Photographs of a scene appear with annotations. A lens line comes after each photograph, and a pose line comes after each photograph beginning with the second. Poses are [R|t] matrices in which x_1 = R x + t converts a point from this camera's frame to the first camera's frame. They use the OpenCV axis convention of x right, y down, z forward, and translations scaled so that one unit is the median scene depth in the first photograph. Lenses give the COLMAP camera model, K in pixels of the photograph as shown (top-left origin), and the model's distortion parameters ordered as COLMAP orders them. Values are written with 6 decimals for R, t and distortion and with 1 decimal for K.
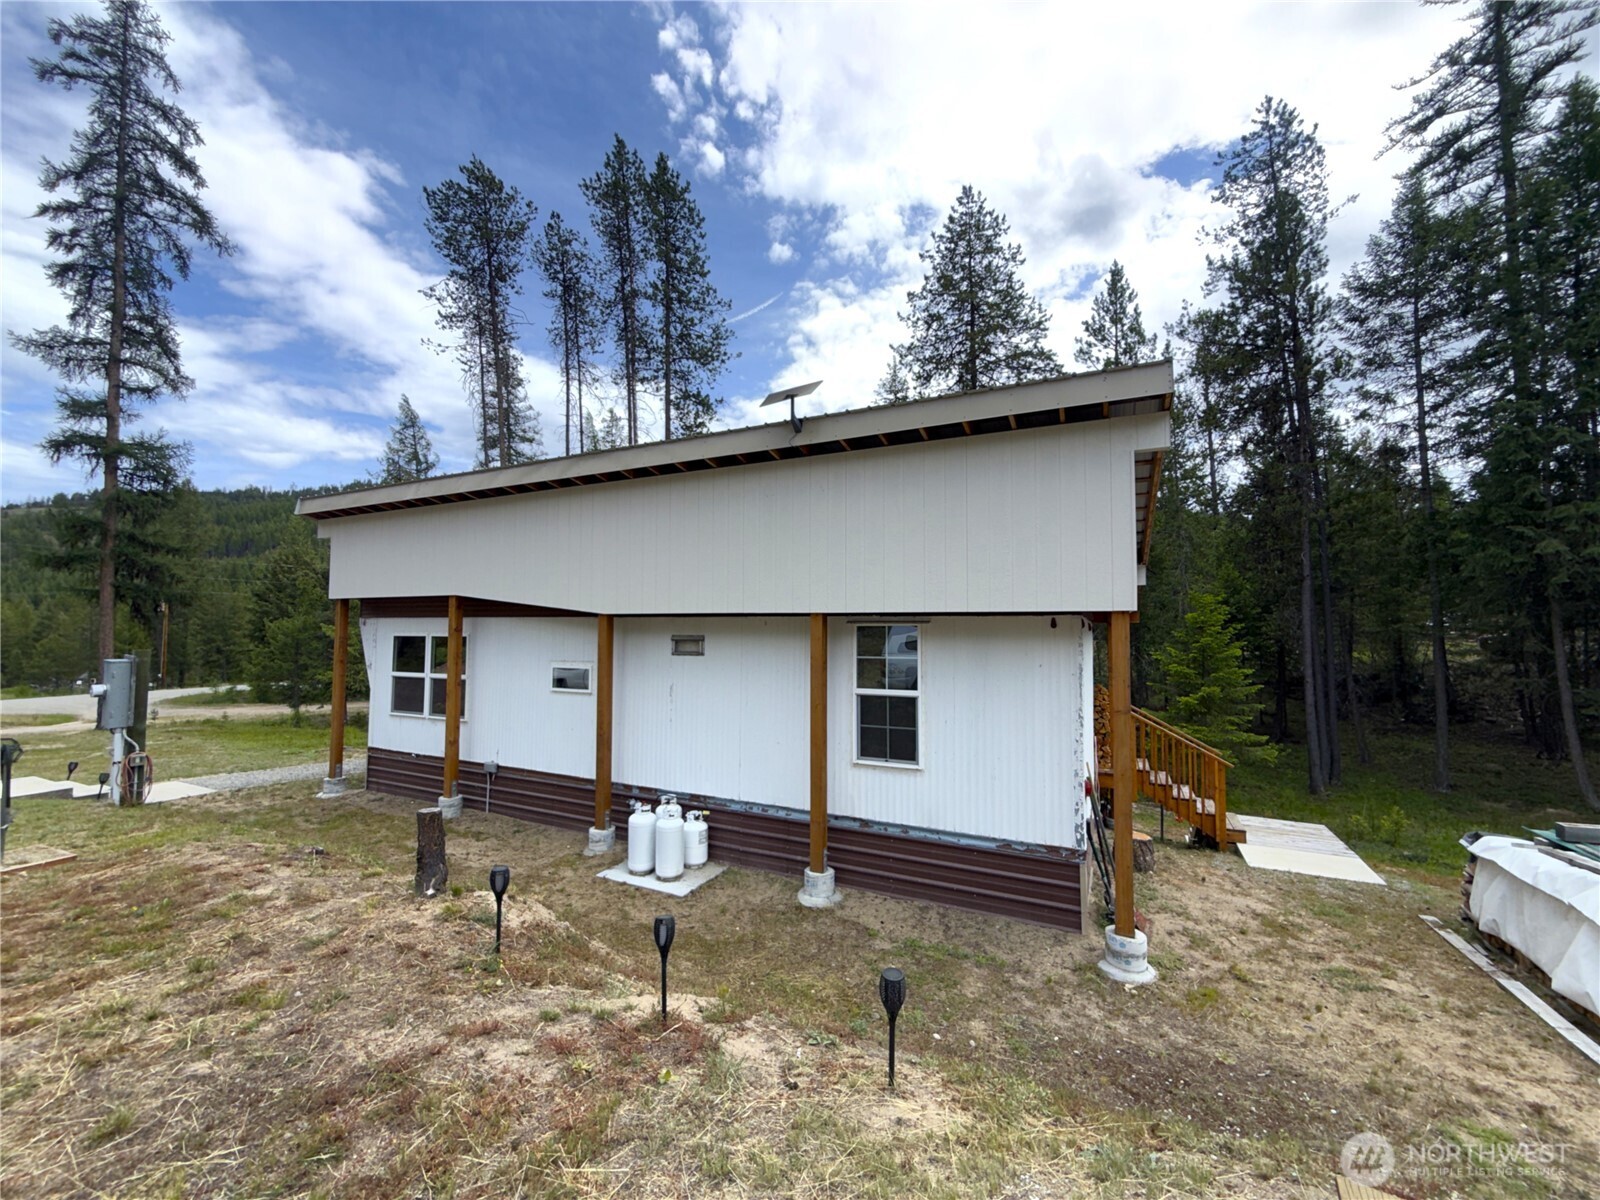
lens RADIAL K [[645.1, 0, 789.4], [0, 645.1, 615.6], [0, 0, 1]] dist [0.001319, 0.000320]
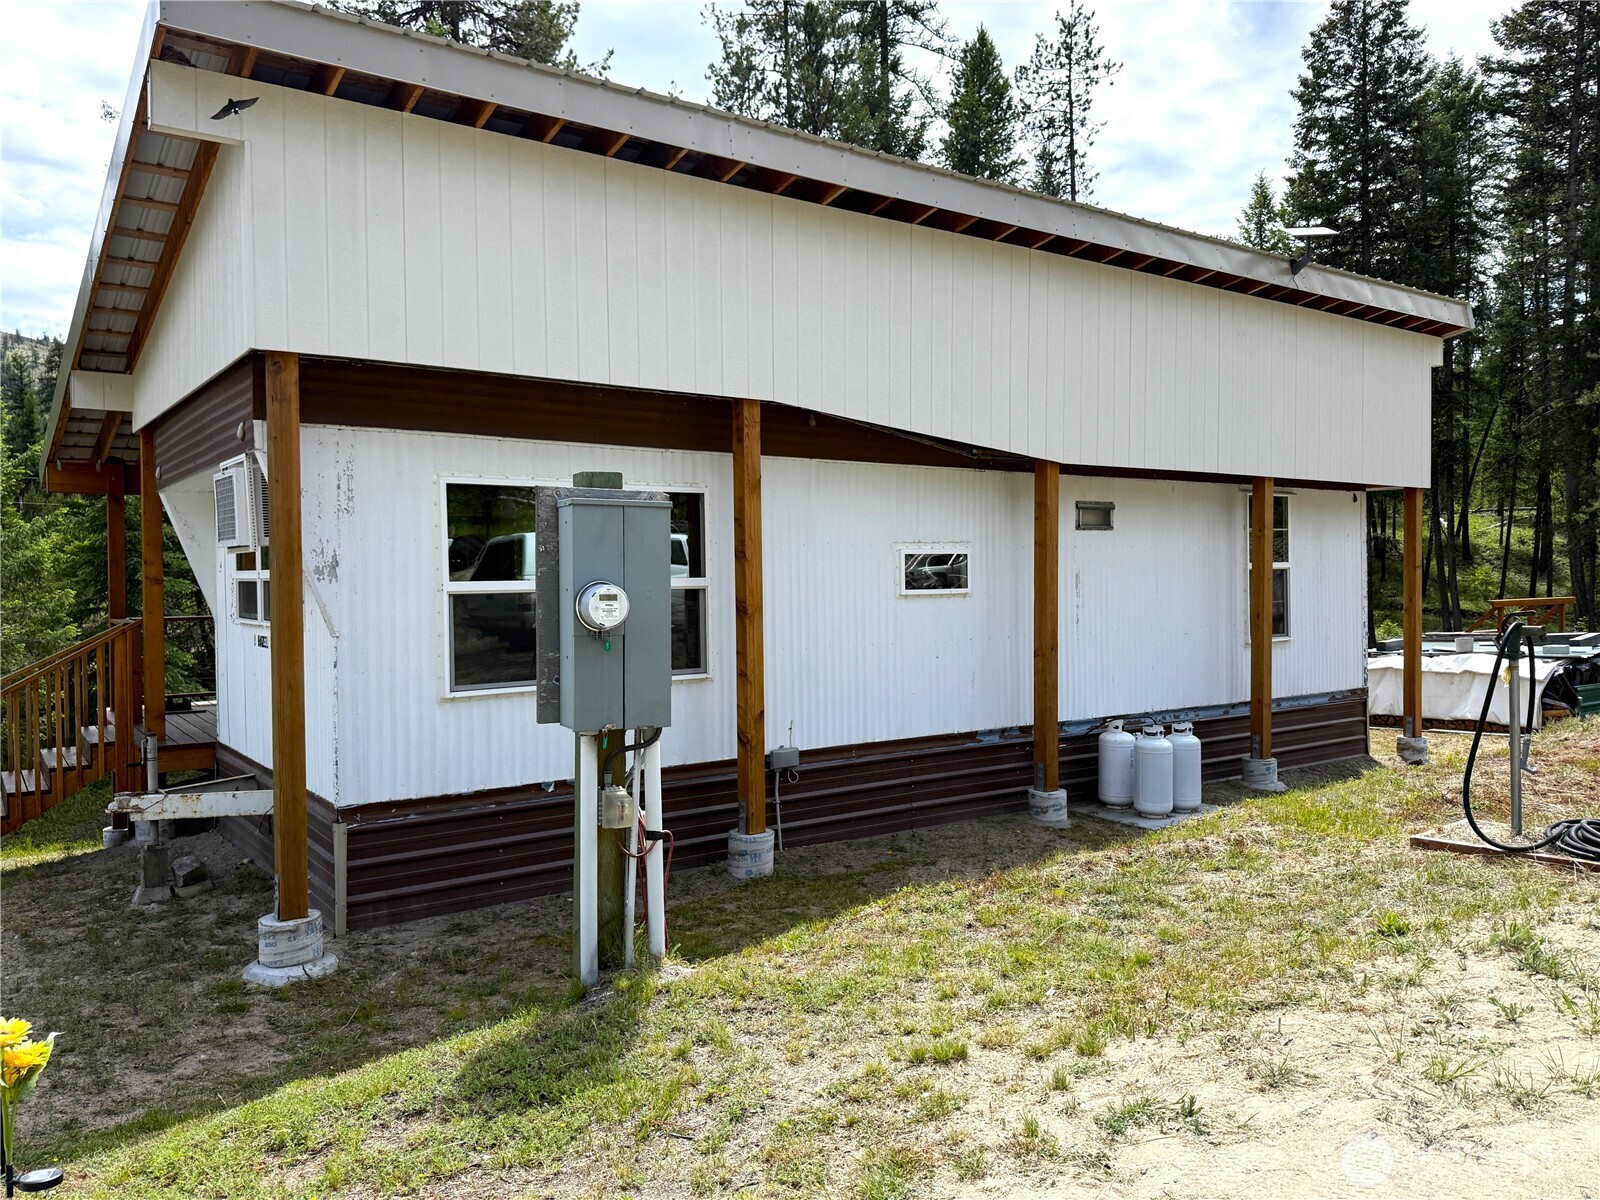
lens RADIAL K [[1178.5, 0, 800.0], [0, 1178.5, 600.0], [0, 0, 1]] dist [0.045710, -0.068559]
pose [[0.450443, -0.066595, 0.890318, -1.123854], [-0.055599, 0.993186, 0.102419, 0.017538], [-0.891073, -0.095635, 0.443671, 0.528800]]
